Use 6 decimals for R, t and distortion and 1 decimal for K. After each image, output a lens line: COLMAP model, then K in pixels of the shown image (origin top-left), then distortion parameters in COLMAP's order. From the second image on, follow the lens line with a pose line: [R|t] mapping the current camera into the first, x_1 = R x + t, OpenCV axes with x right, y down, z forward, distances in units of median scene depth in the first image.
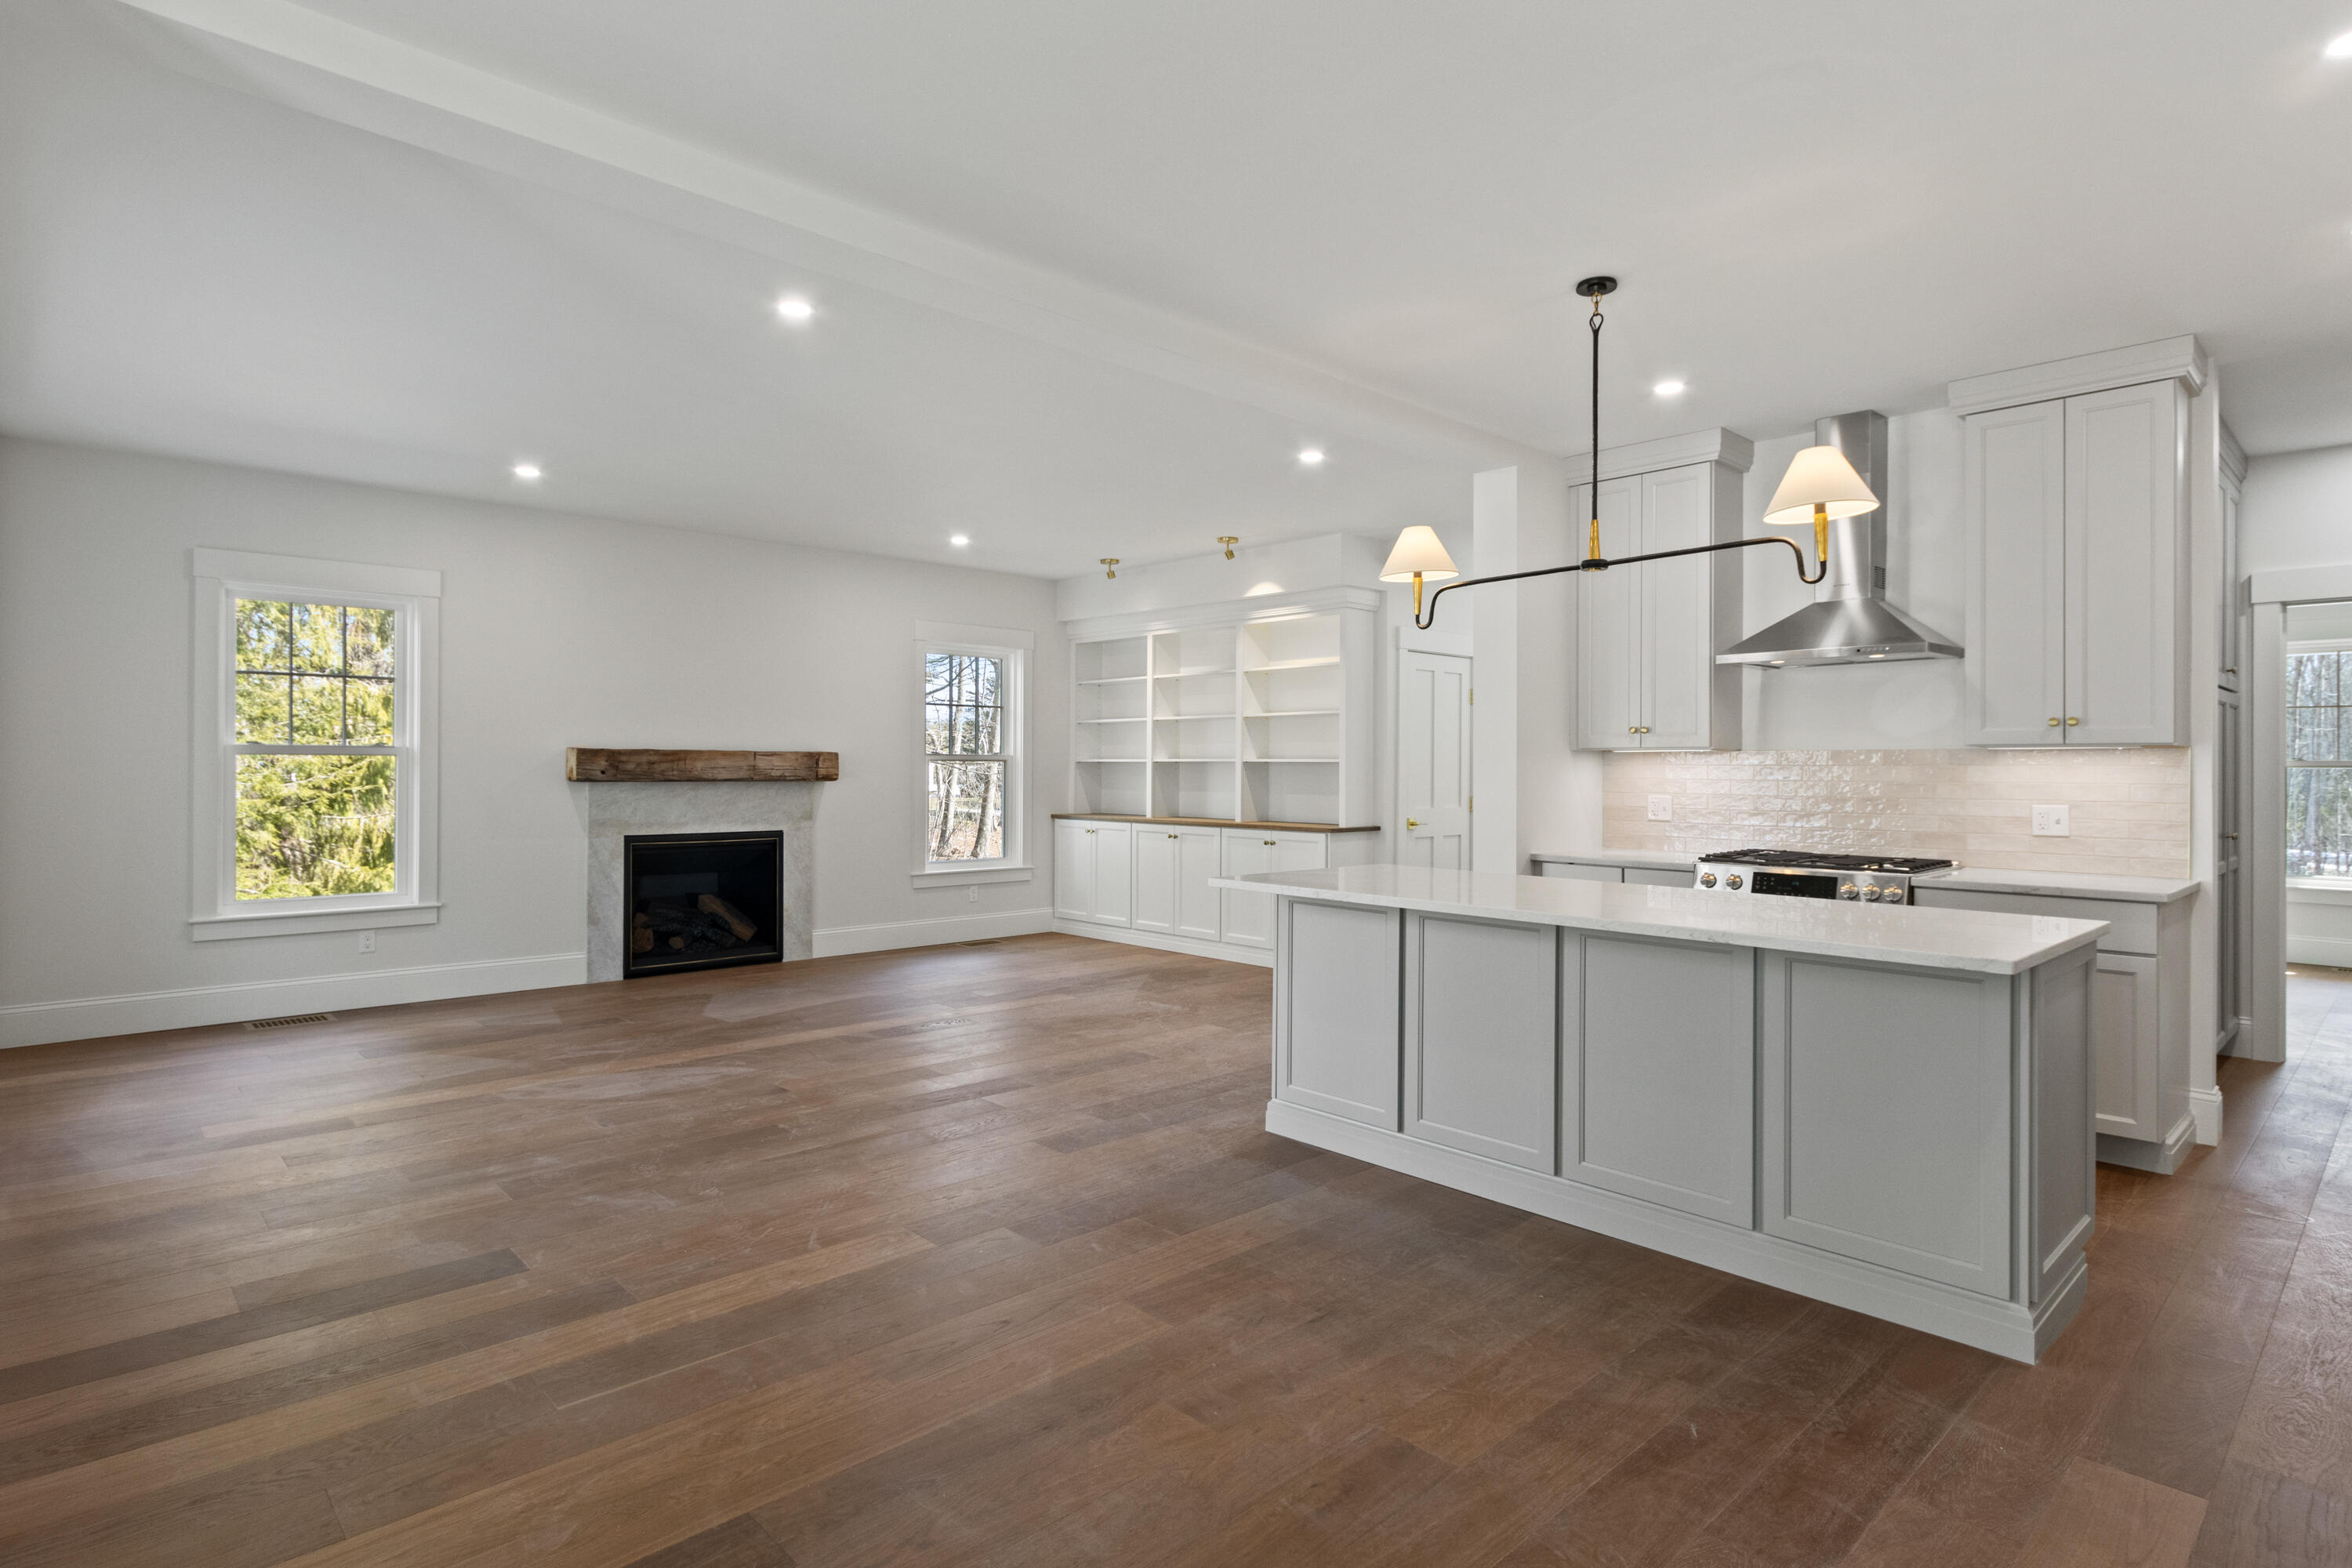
lens RADIAL K [[1213.8, 0, 1171.9], [0, 1213.8, 782.3], [0, 0, 1]] dist [0.006878, 0.001167]
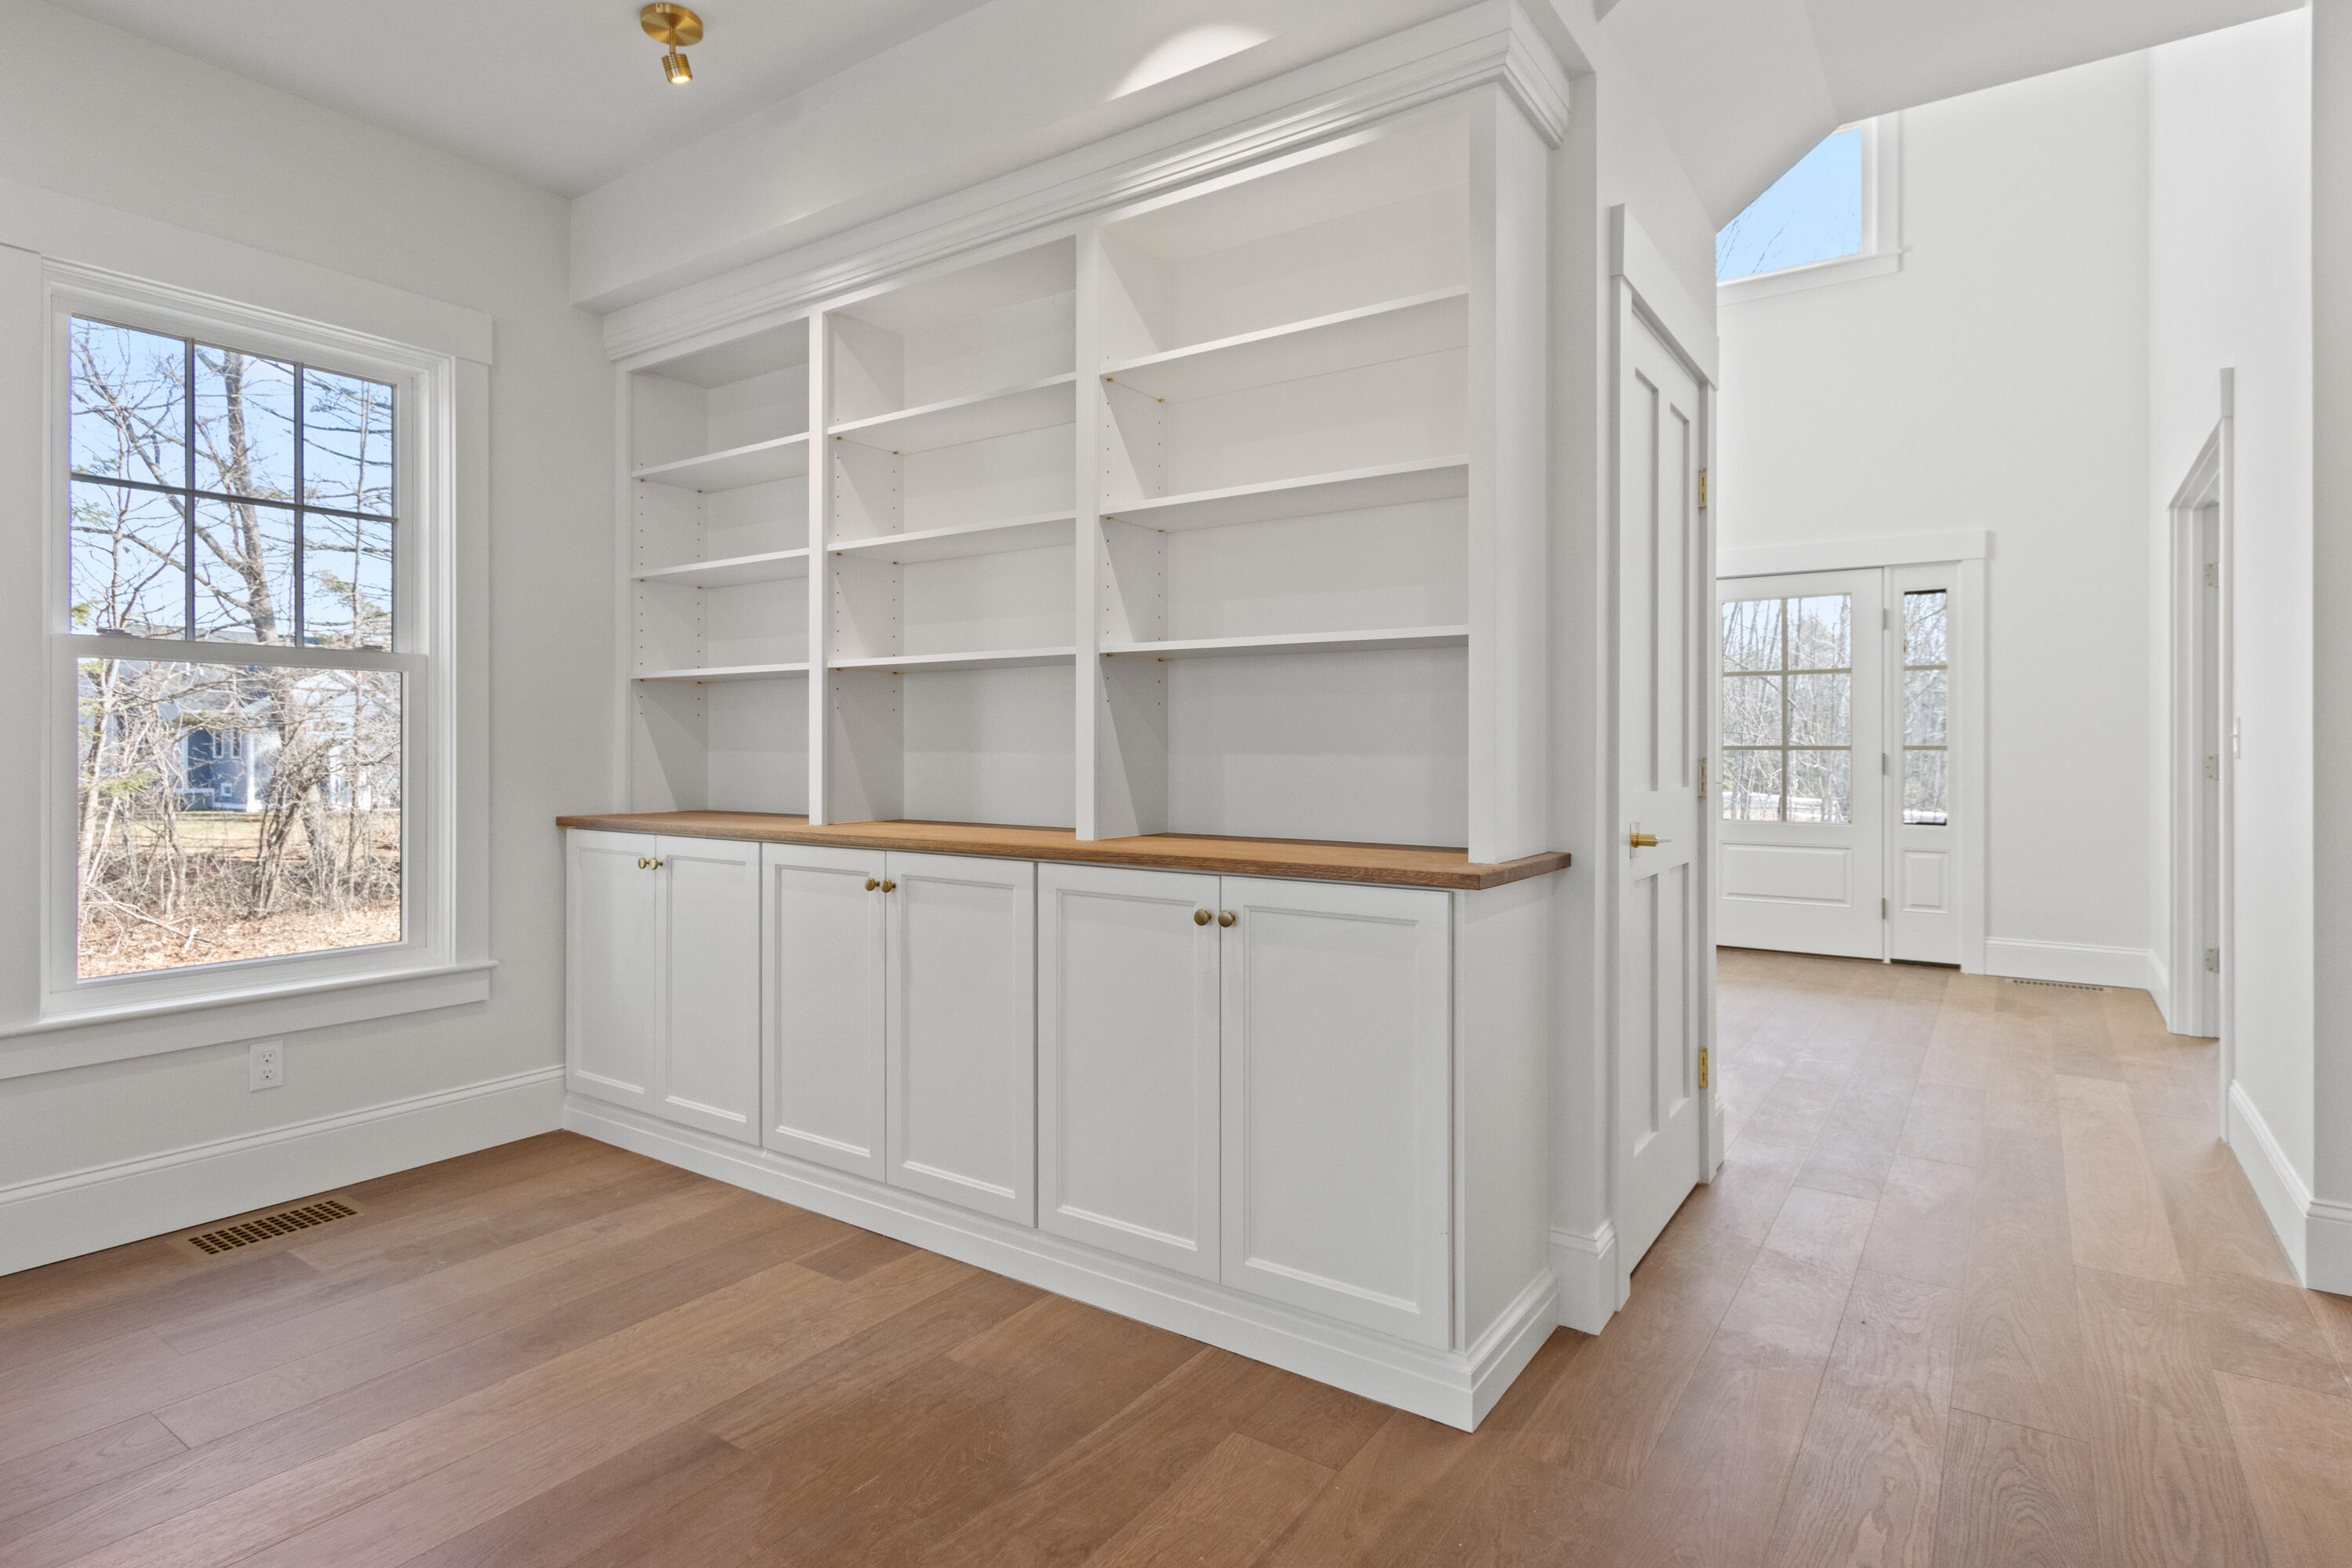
lens RADIAL K [[1213.8, 0, 1182.3], [0, 1213.8, 778.8], [0, 0, 1]] dist [0.006878, 0.001167]
pose [[0.980103, 0.006612, 0.198378, 0.015747], [-0.005626, 0.999969, -0.005533, 0.016683], [-0.198408, 0.004307, 0.980110, 0.635839]]
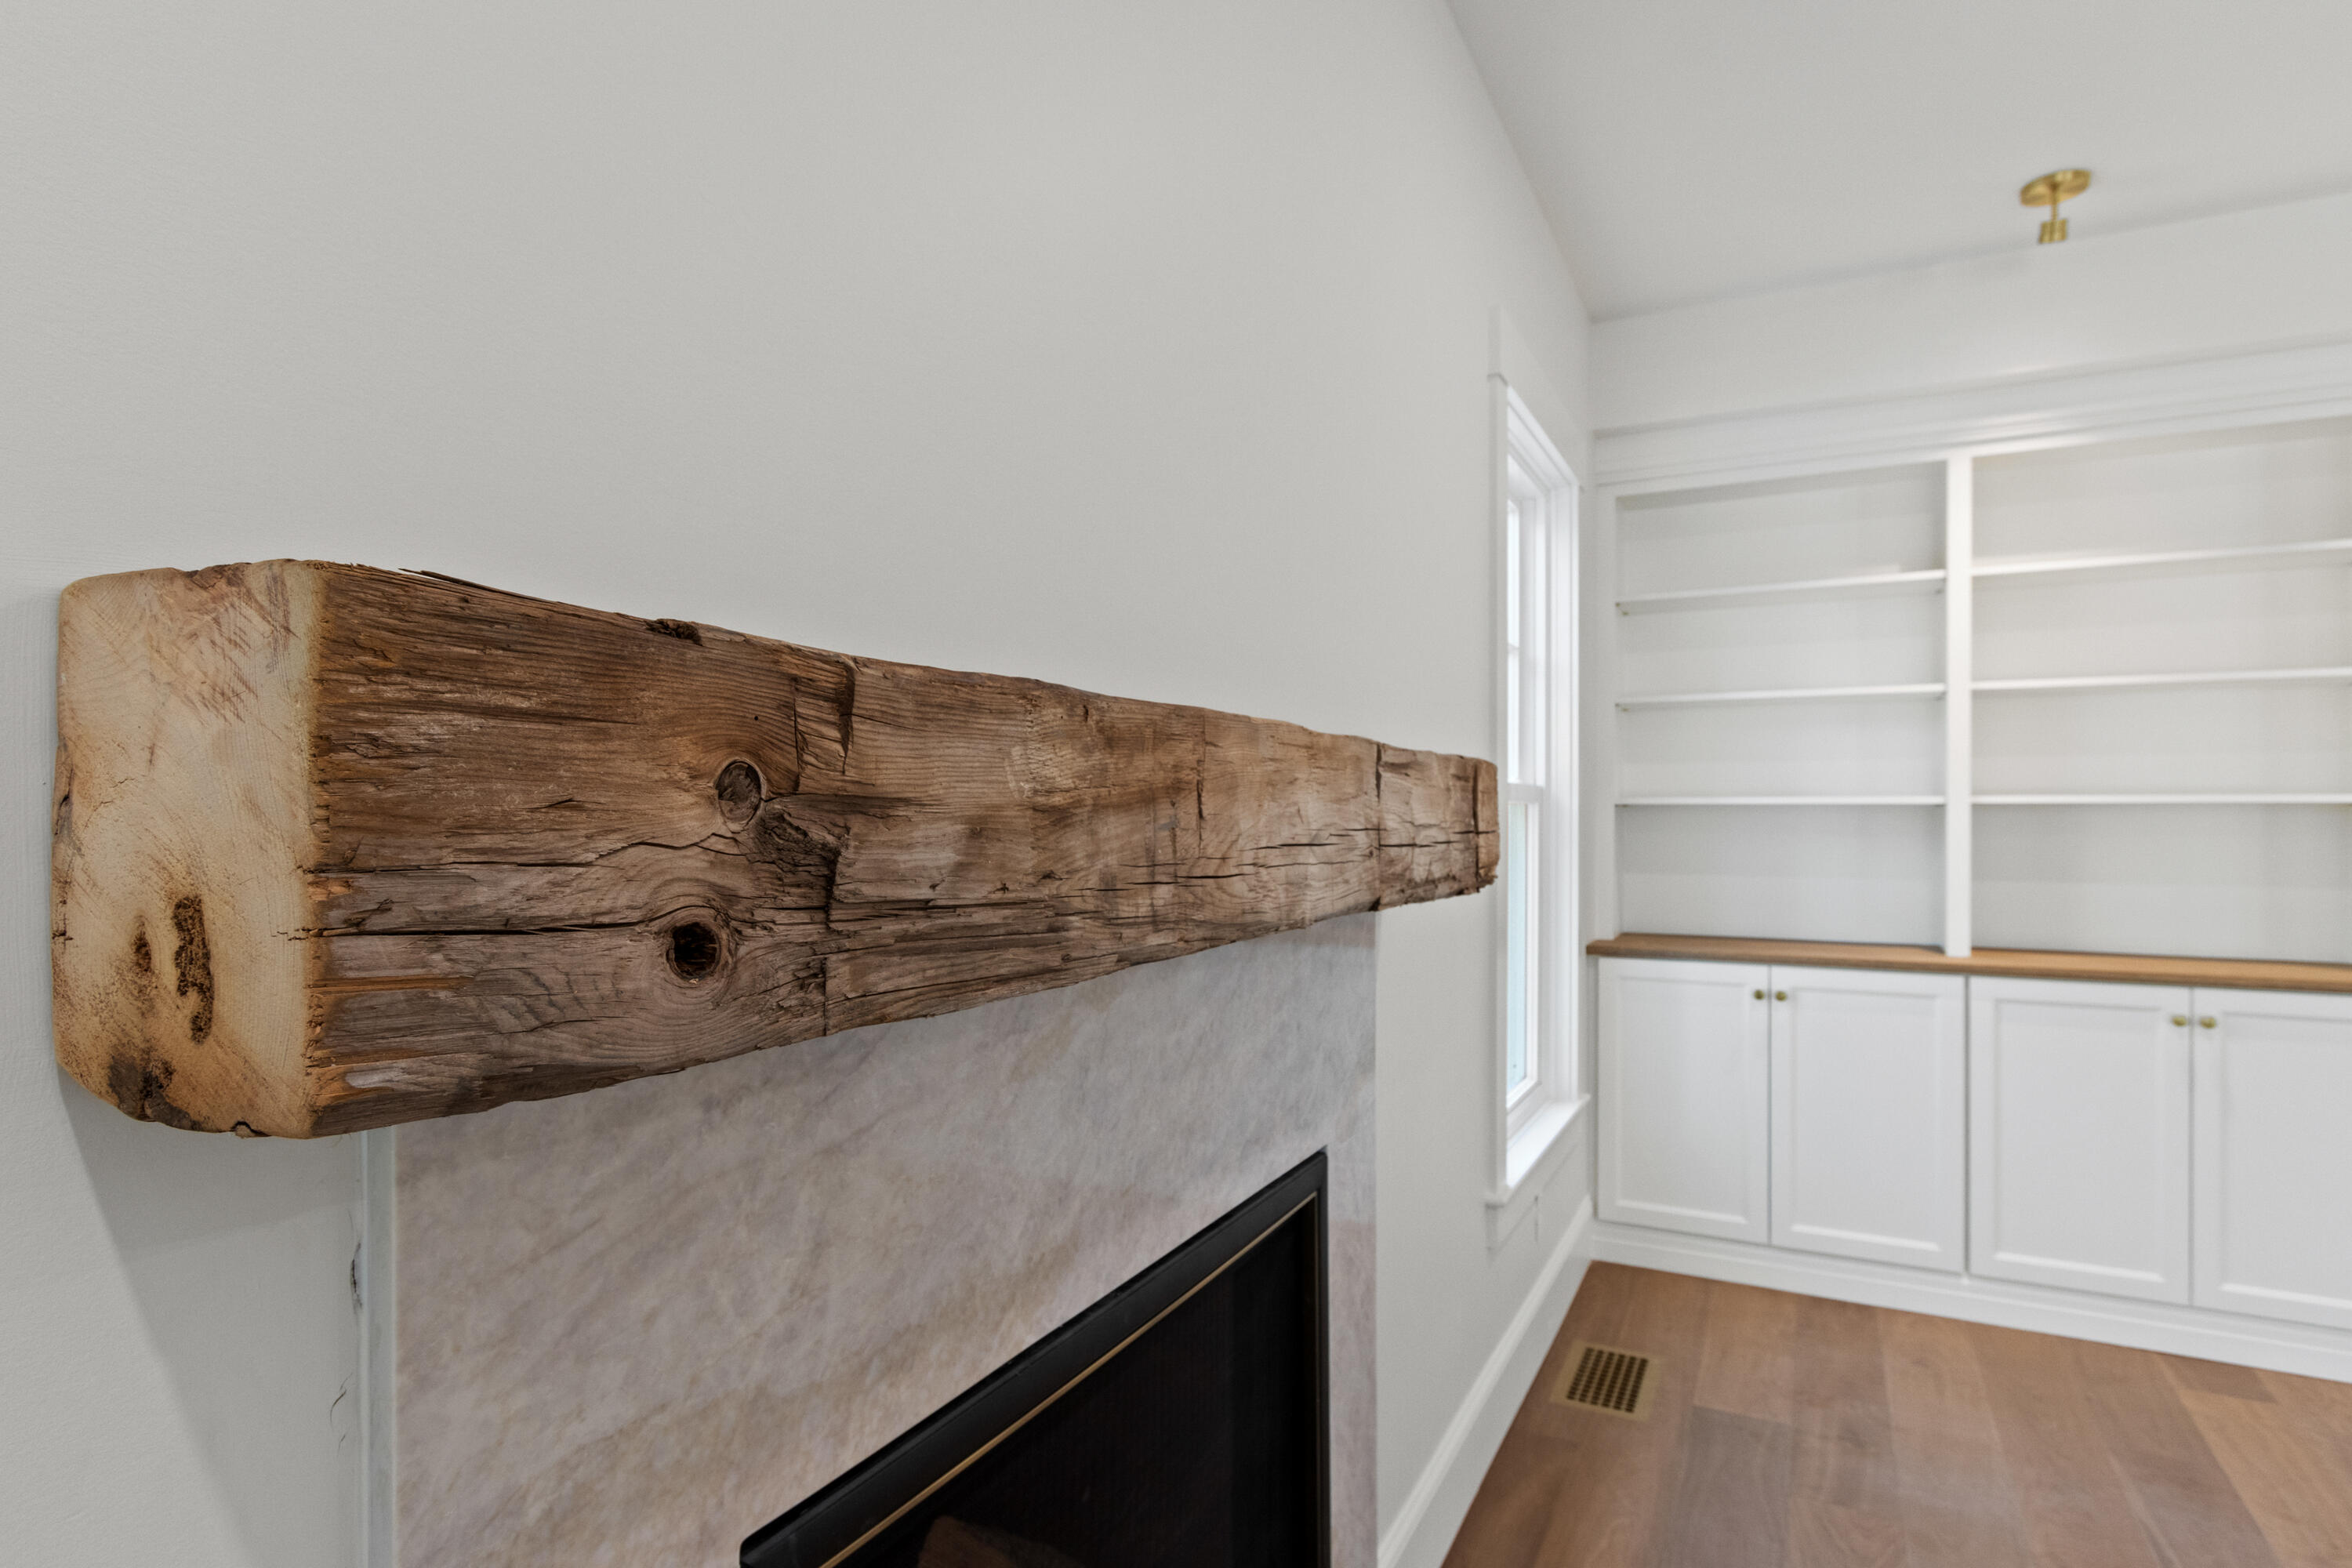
lens RADIAL K [[1213.8, 0, 1153.4], [0, 1213.8, 824.7], [0, 0, 1]] dist [0.006878, 0.001167]
pose [[0.939836, -0.006572, 0.341562, -0.376593], [0.007078, 0.999975, -0.000234, -0.012151], [-0.341552, 0.002637, 0.939859, 0.743883]]
